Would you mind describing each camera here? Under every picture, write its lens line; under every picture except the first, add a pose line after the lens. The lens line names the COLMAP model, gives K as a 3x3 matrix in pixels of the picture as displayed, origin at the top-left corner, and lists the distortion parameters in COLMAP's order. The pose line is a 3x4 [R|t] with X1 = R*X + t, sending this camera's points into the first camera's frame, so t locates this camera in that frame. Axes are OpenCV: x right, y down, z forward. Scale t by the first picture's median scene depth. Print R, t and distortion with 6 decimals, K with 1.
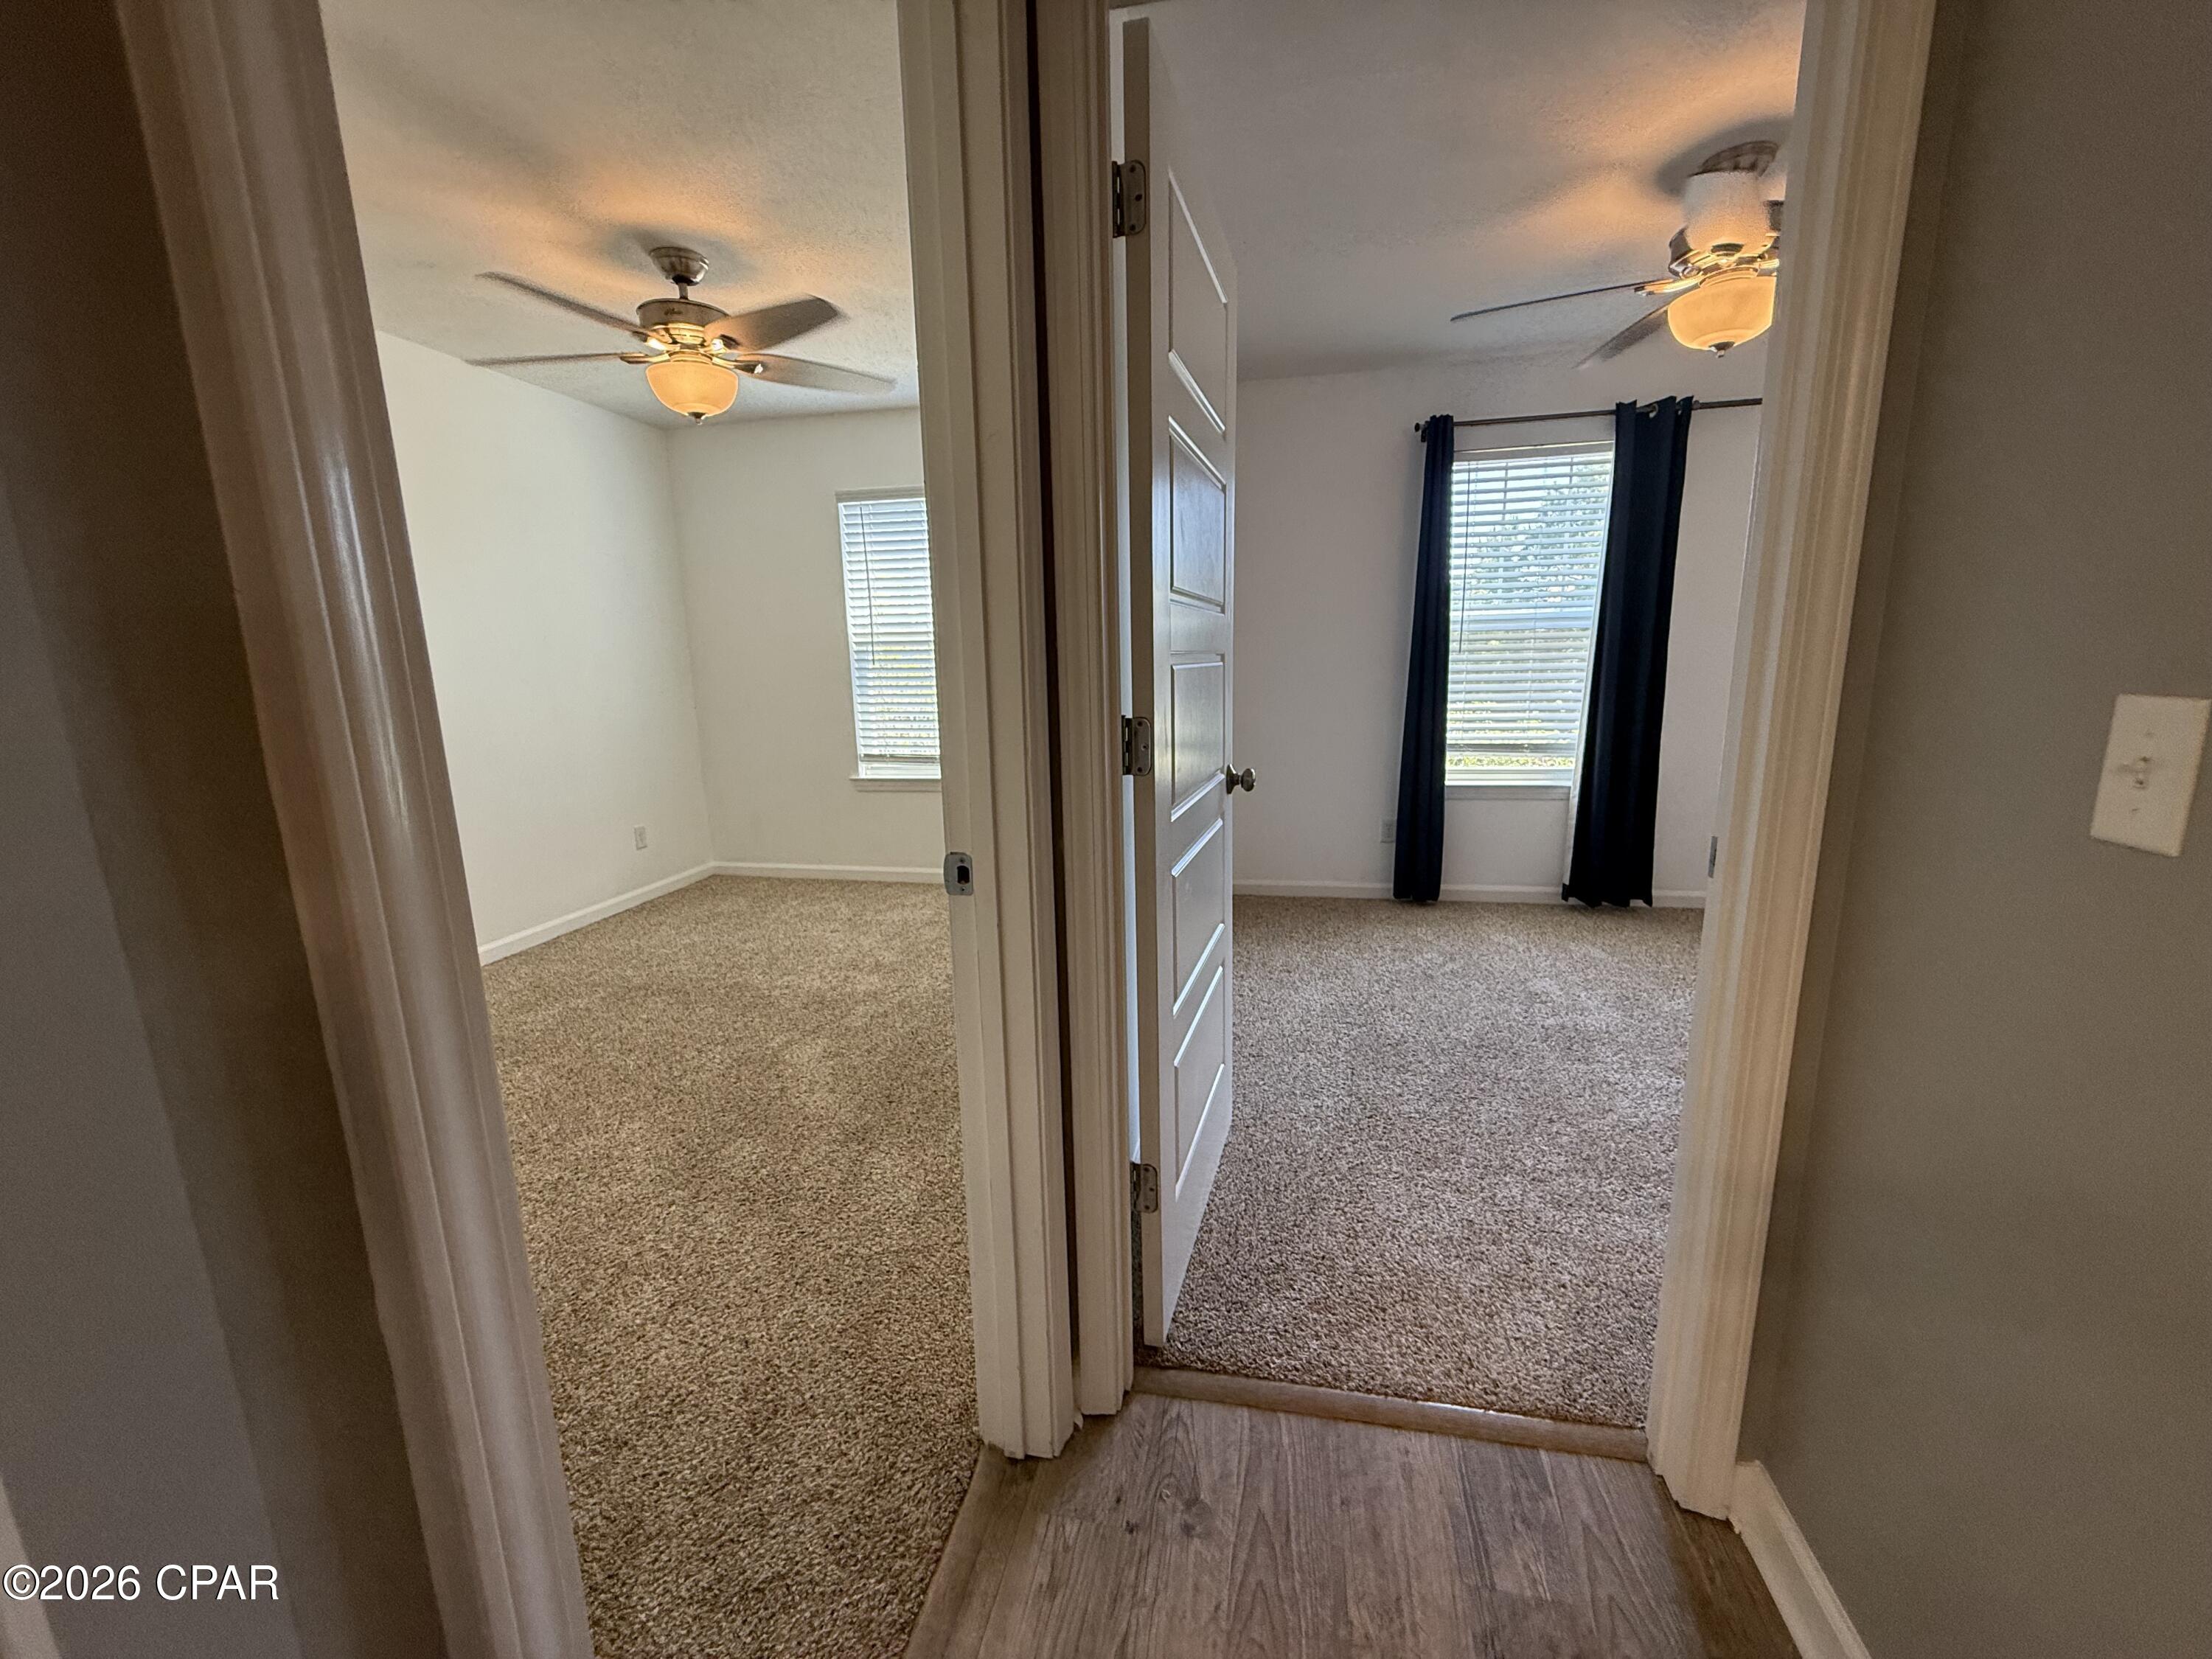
lens RADIAL K [[879.3, 0, 1105.8], [0, 879.3, 826.0], [0, 0, 1]] dist [0.000012, 0.000194]
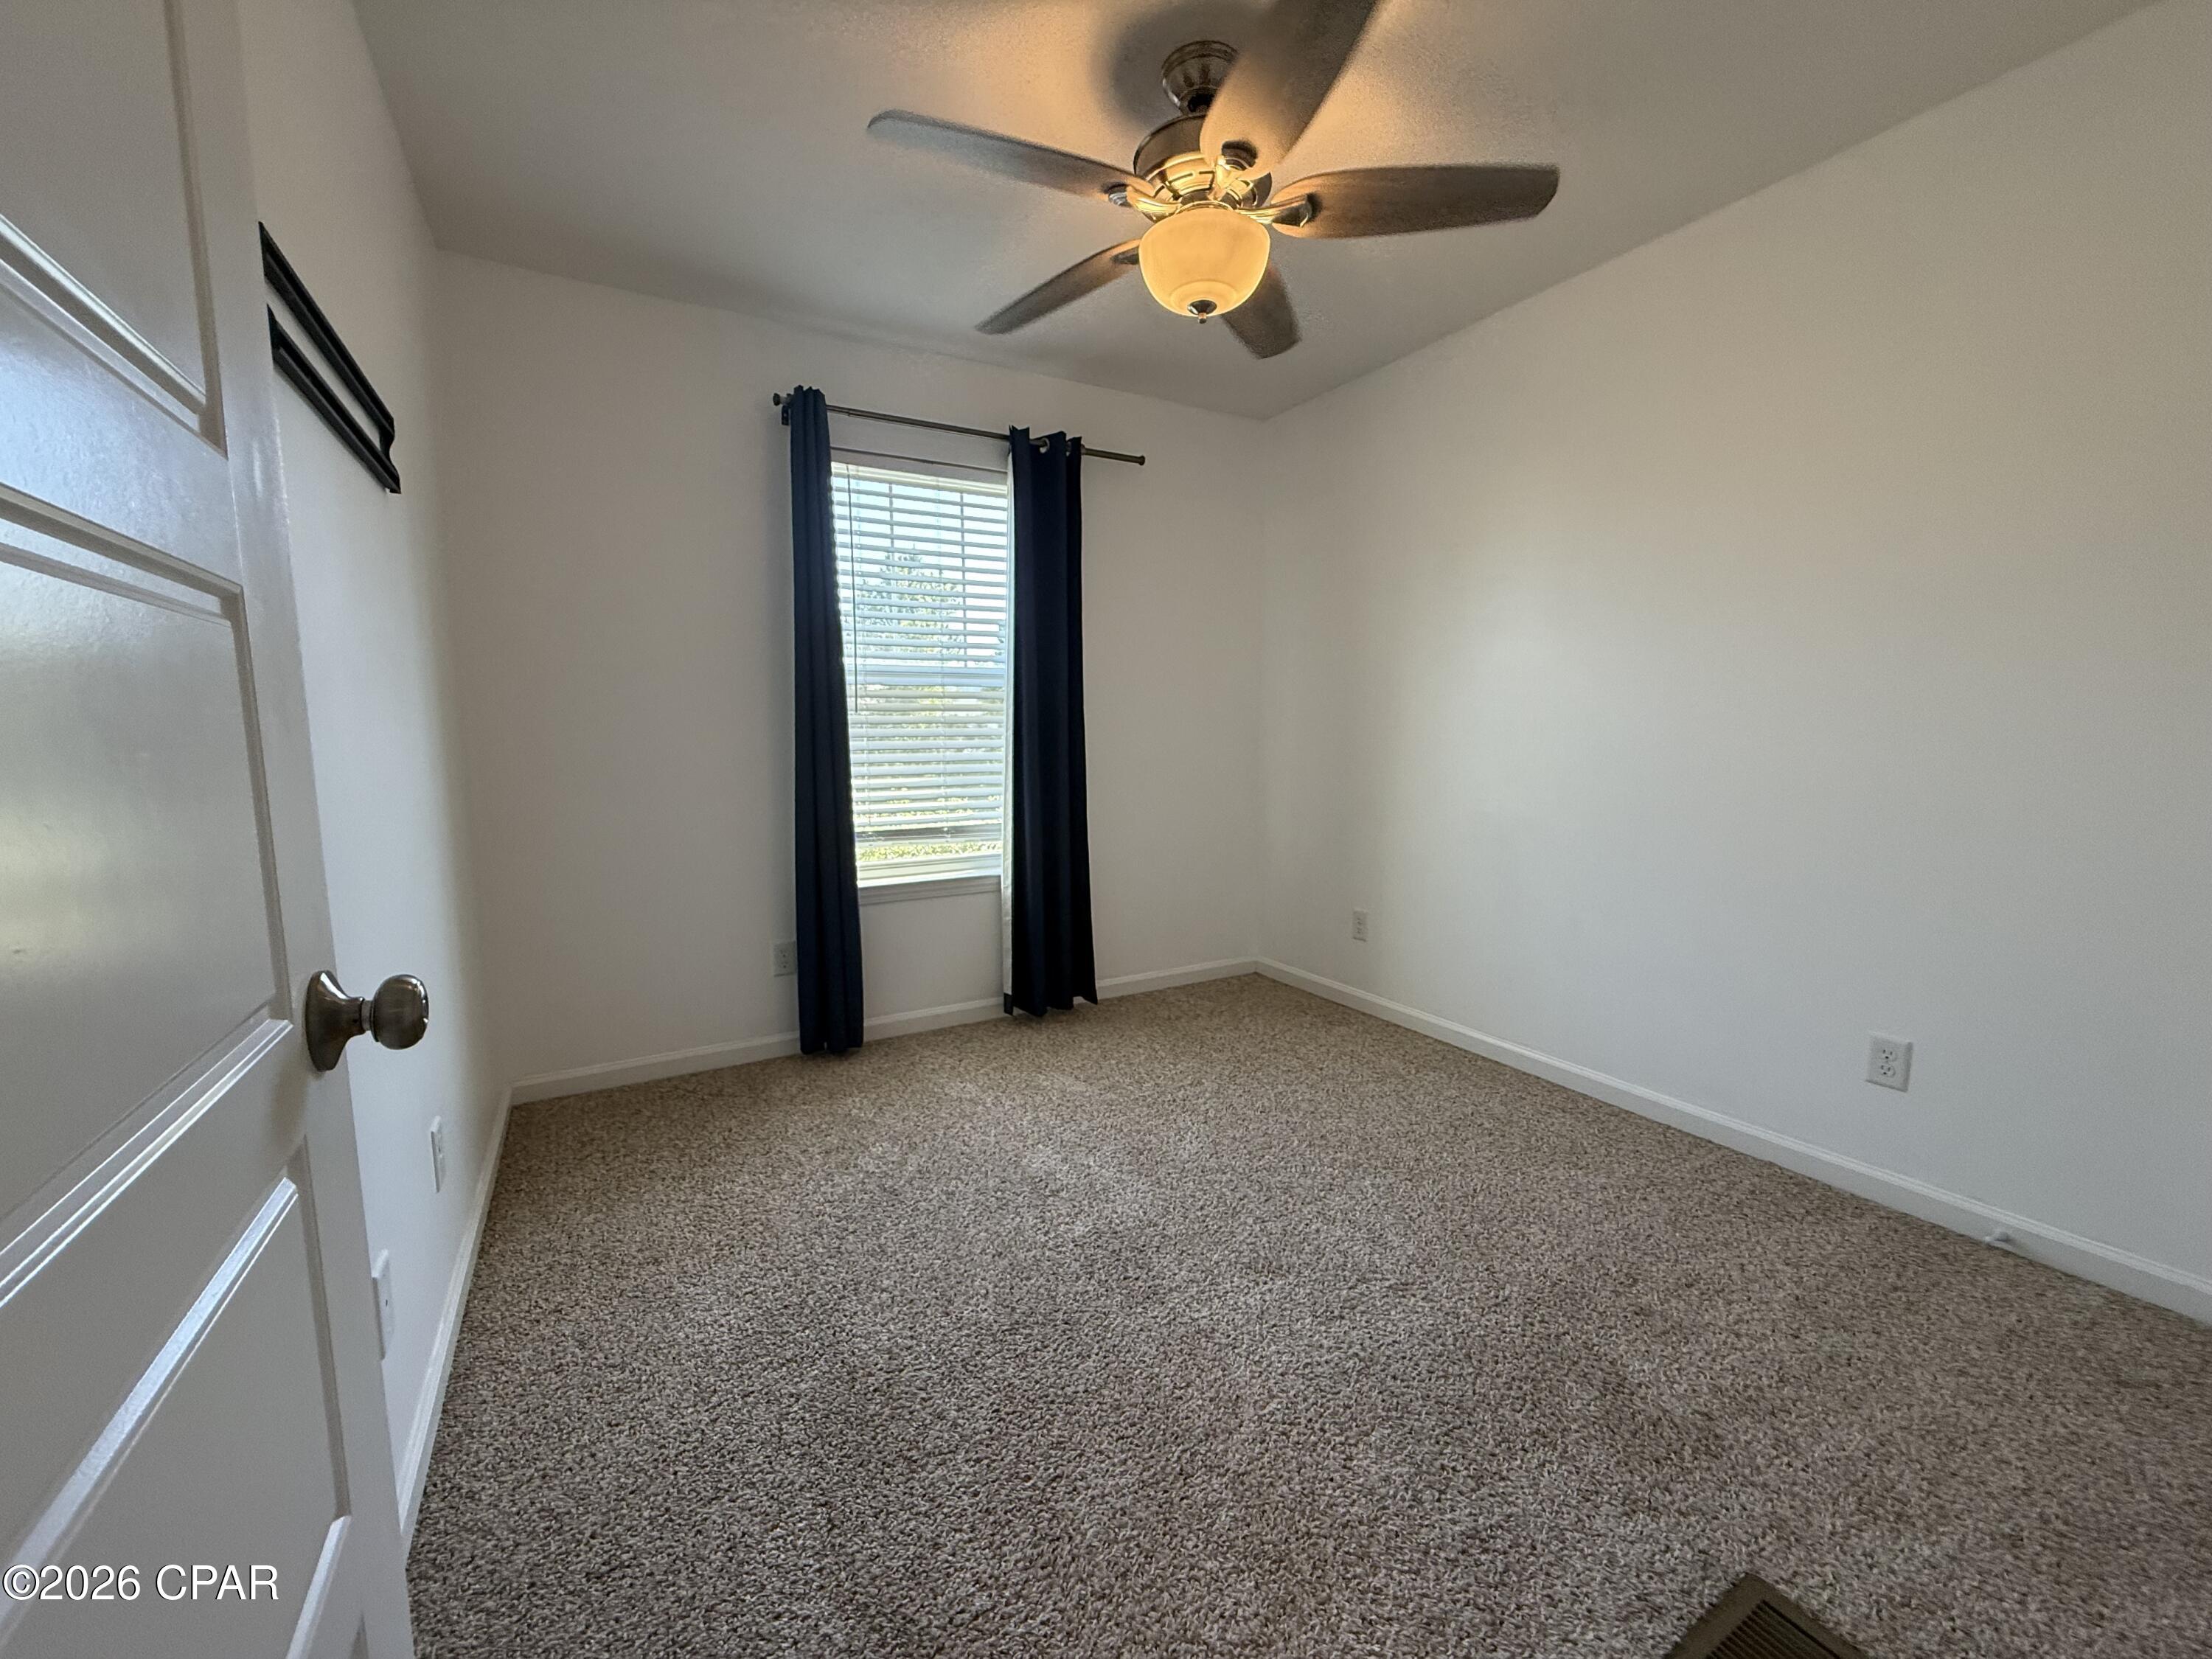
lens RADIAL K [[879.3, 0, 1100.4], [0, 879.3, 832.8], [0, 0, 1]] dist [0.000012, 0.000194]
pose [[0.755522, -0.056197, 0.652709, 0.061168], [0.111207, 0.992856, -0.043241, -0.038459], [-0.645616, 0.105256, 0.756374, 0.309540]]
